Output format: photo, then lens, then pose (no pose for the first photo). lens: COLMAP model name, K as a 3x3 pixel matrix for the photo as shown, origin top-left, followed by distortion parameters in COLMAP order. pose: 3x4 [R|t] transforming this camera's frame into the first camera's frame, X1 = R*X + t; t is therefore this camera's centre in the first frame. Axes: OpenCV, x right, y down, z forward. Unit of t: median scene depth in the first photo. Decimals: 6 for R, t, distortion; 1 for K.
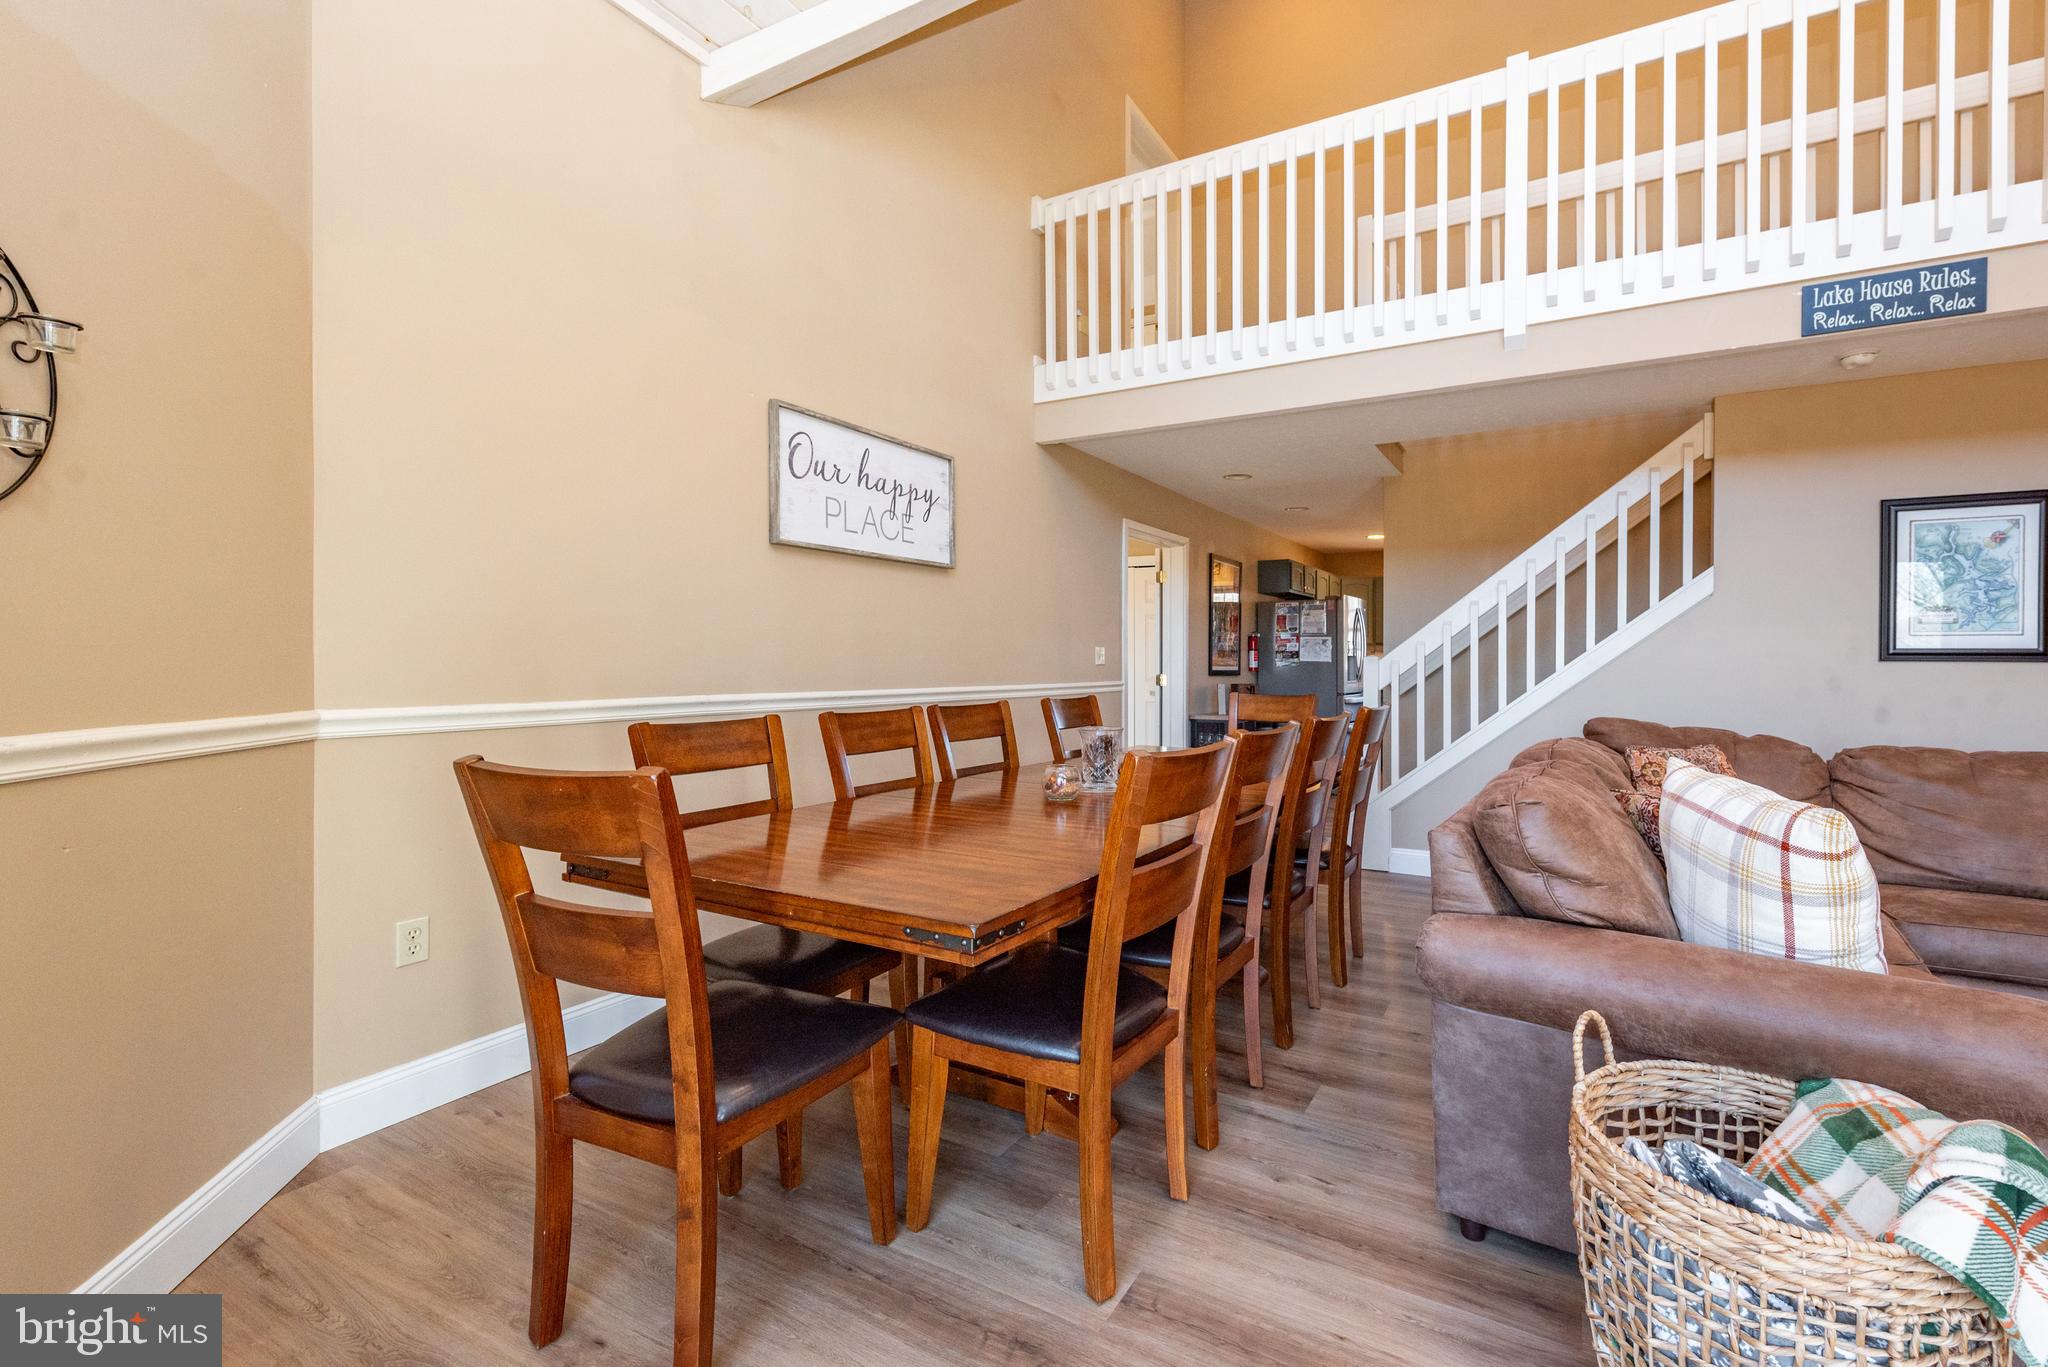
lens RADIAL K [[818.5, 0, 1020.6], [0, 818.5, 660.2], [0, 0, 1]] dist [0.009982, -0.000058]
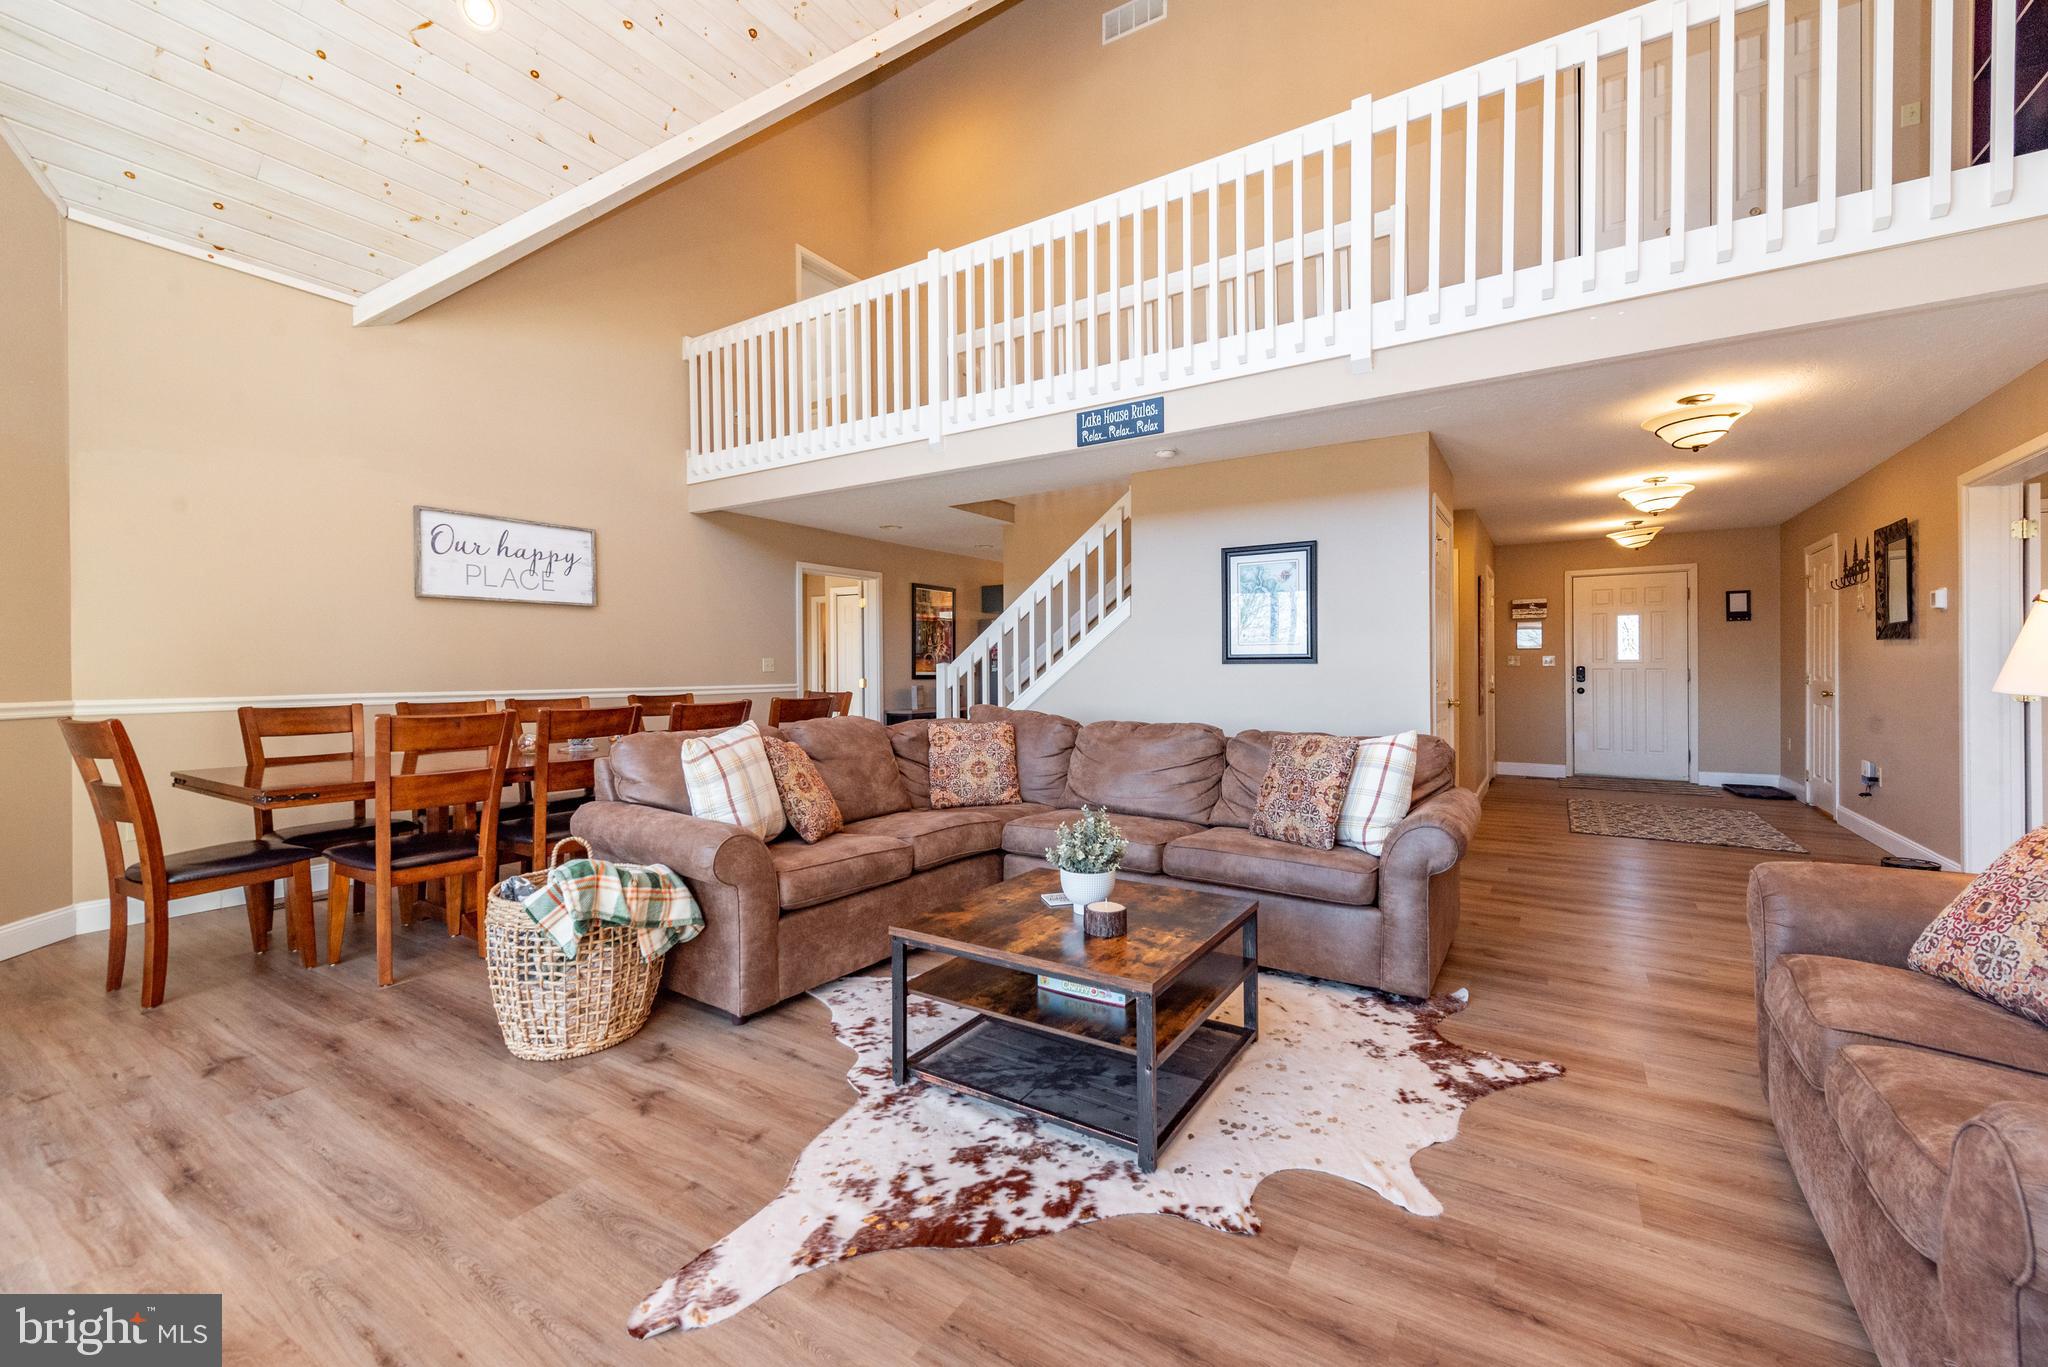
lens RADIAL K [[831.5, 0, 1019.4], [0, 831.5, 658.5], [0, 0, 1]] dist [0.045153, -0.014794]
pose [[0.995453, -0.010101, -0.094715, 0.830544], [0.009226, 0.999911, -0.009672, 0.001979], [0.094804, 0.008754, 0.995457, -0.422304]]
